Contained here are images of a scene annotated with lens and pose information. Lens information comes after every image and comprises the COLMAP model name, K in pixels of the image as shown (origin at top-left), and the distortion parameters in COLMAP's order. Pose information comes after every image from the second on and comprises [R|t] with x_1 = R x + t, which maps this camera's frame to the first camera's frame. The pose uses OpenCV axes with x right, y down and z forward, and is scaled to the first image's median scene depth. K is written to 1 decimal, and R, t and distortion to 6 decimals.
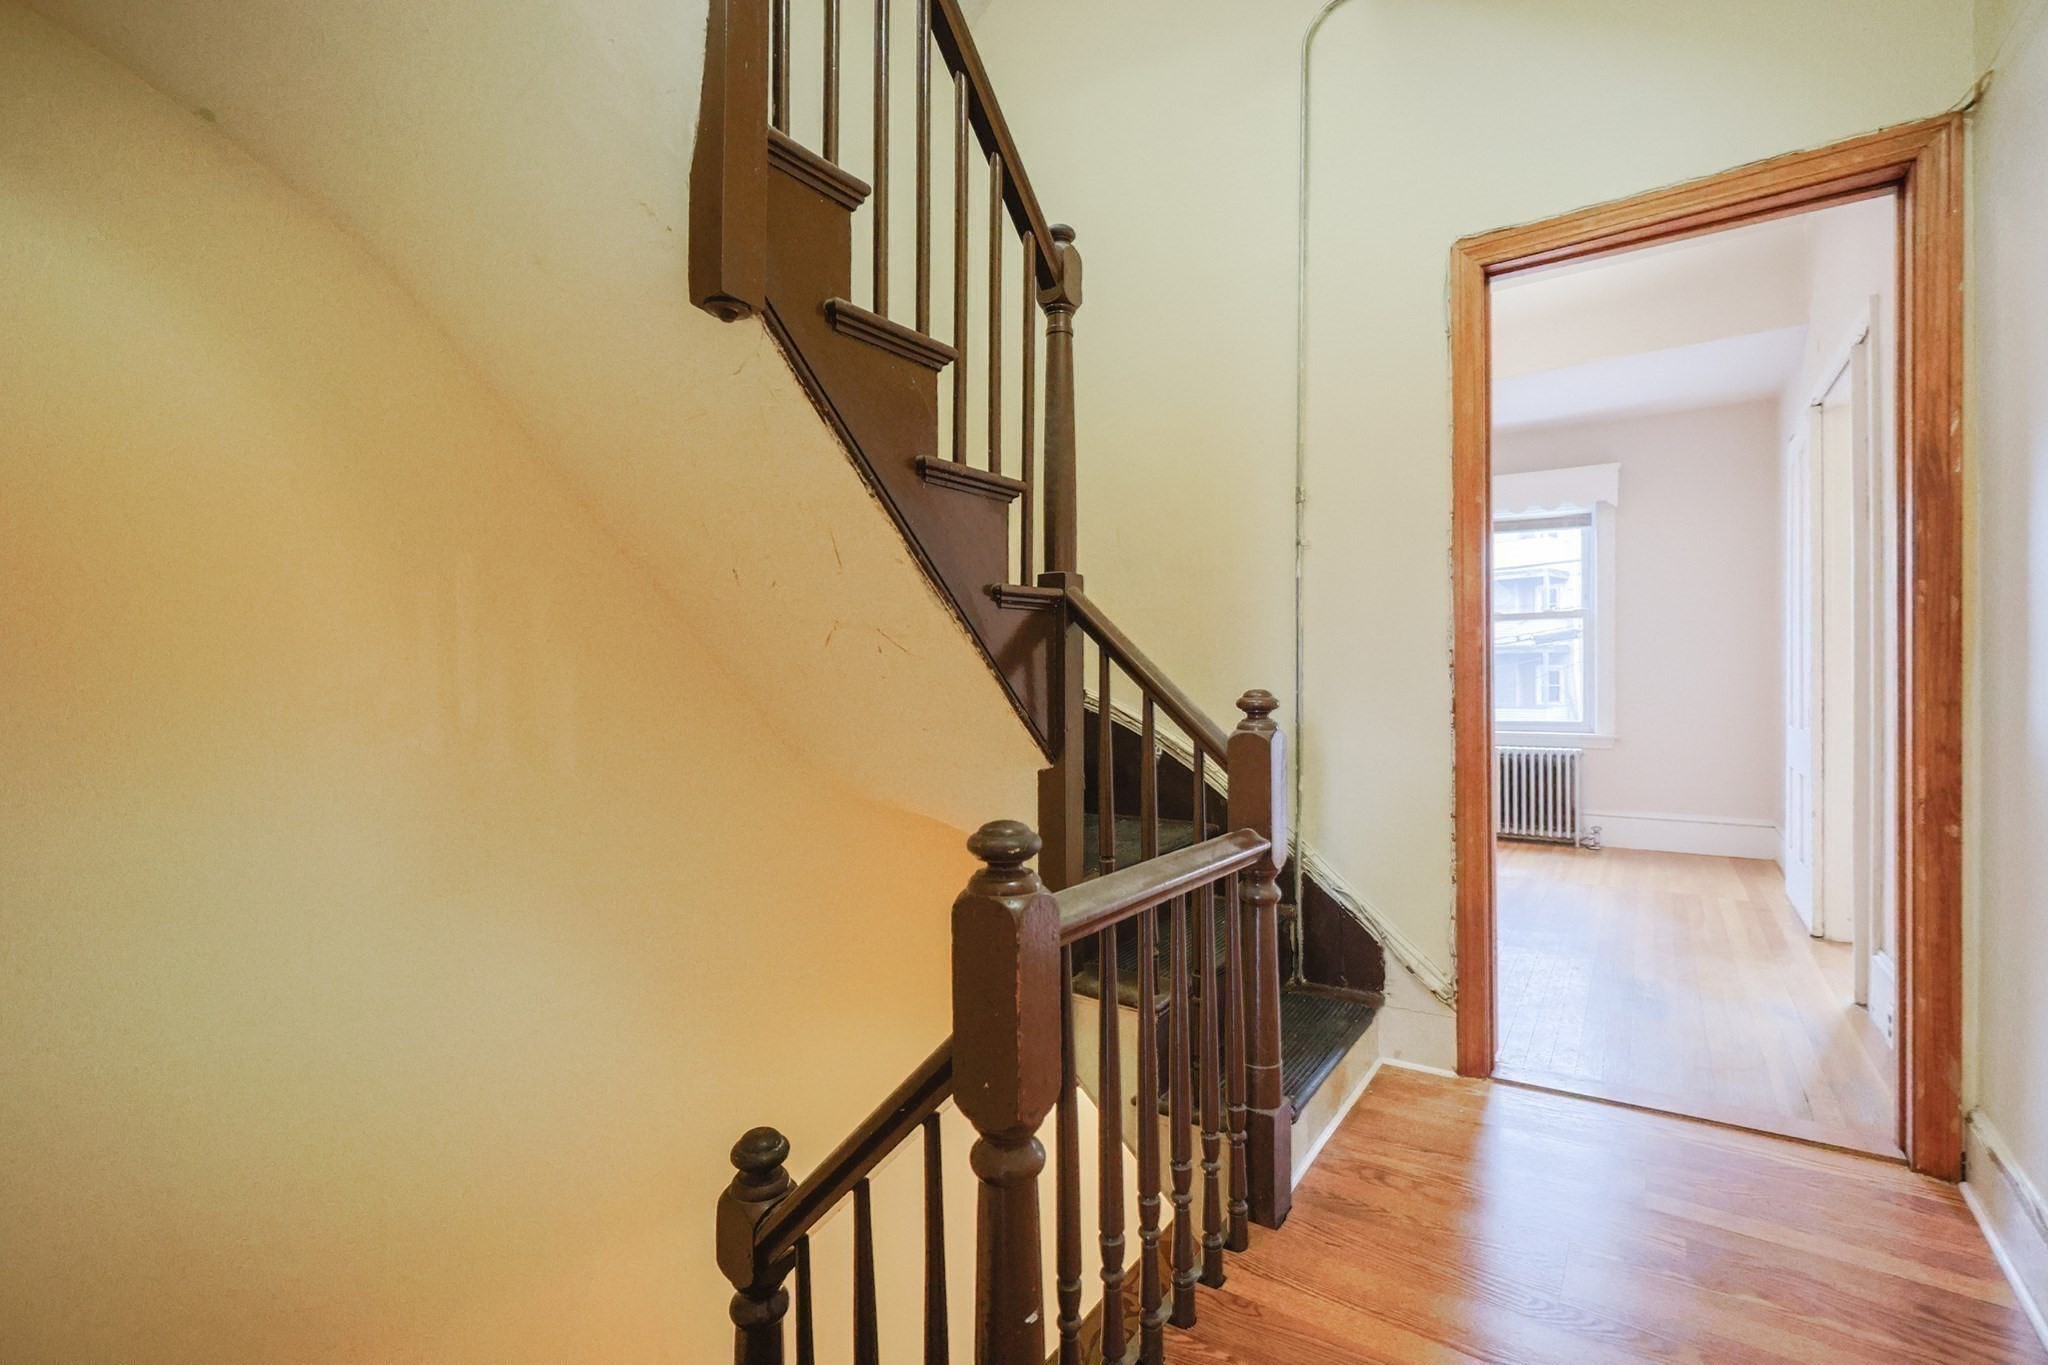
lens RADIAL K [[902.4, 0, 1048.1], [0, 902.4, 683.2], [0, 0, 1]] dist [0.000489, 0.000046]
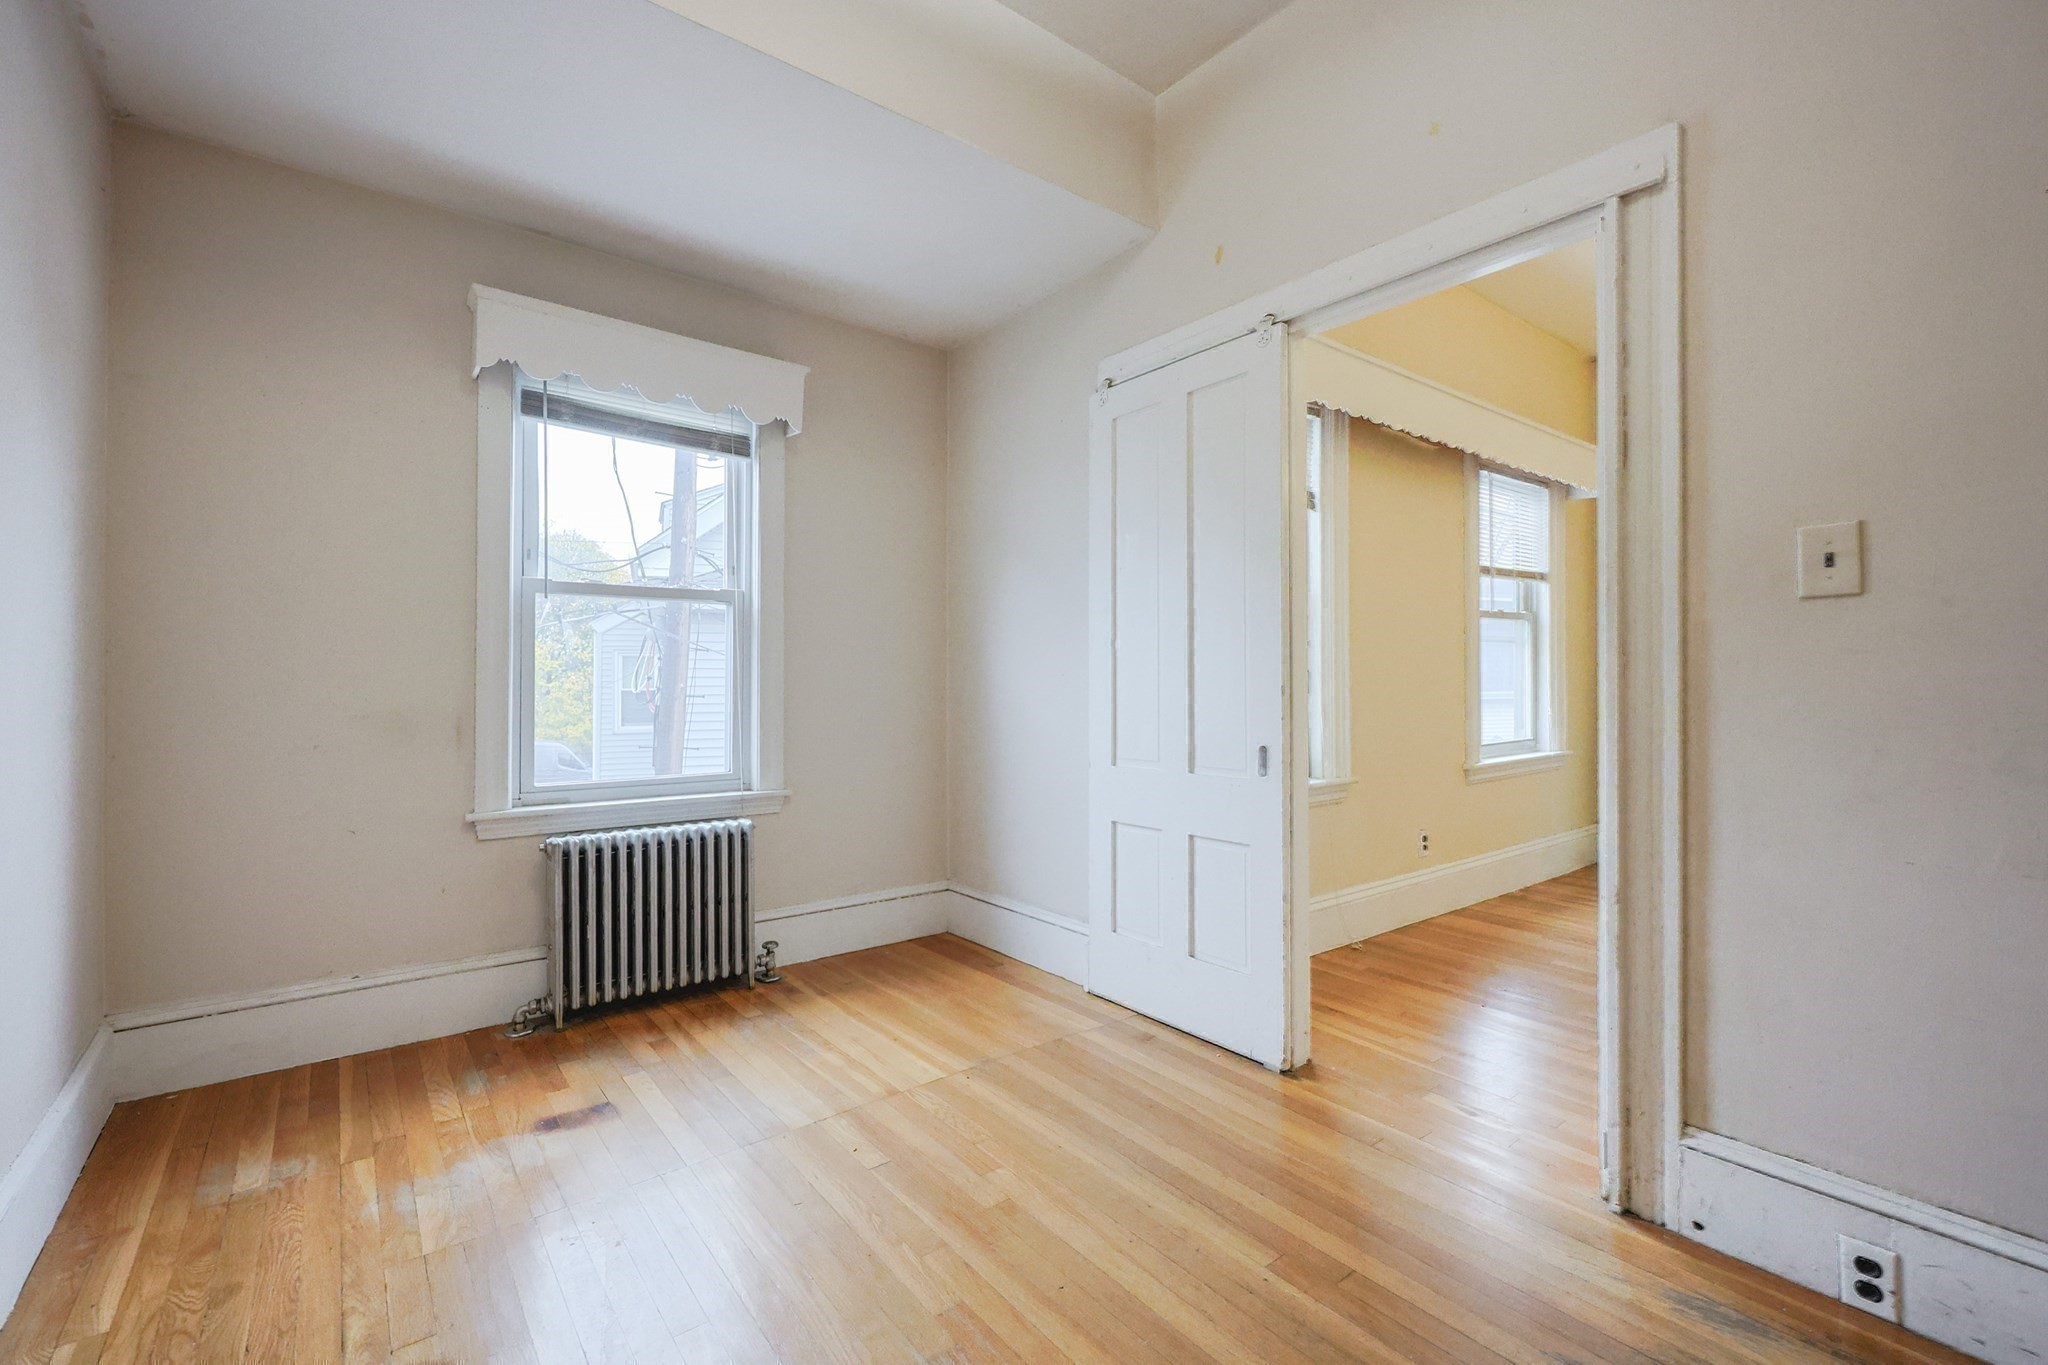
lens RADIAL K [[874.4, 0, 1024.0], [0, 874.4, 682.5], [0, 0, 1]] dist [0.000802, 0.000179]
pose [[0.307812, 0.017772, 0.951281, 0.089571], [0.003972, 0.999793, -0.019963, -0.005736], [-0.951439, 0.009923, 0.307677, 0.646649]]
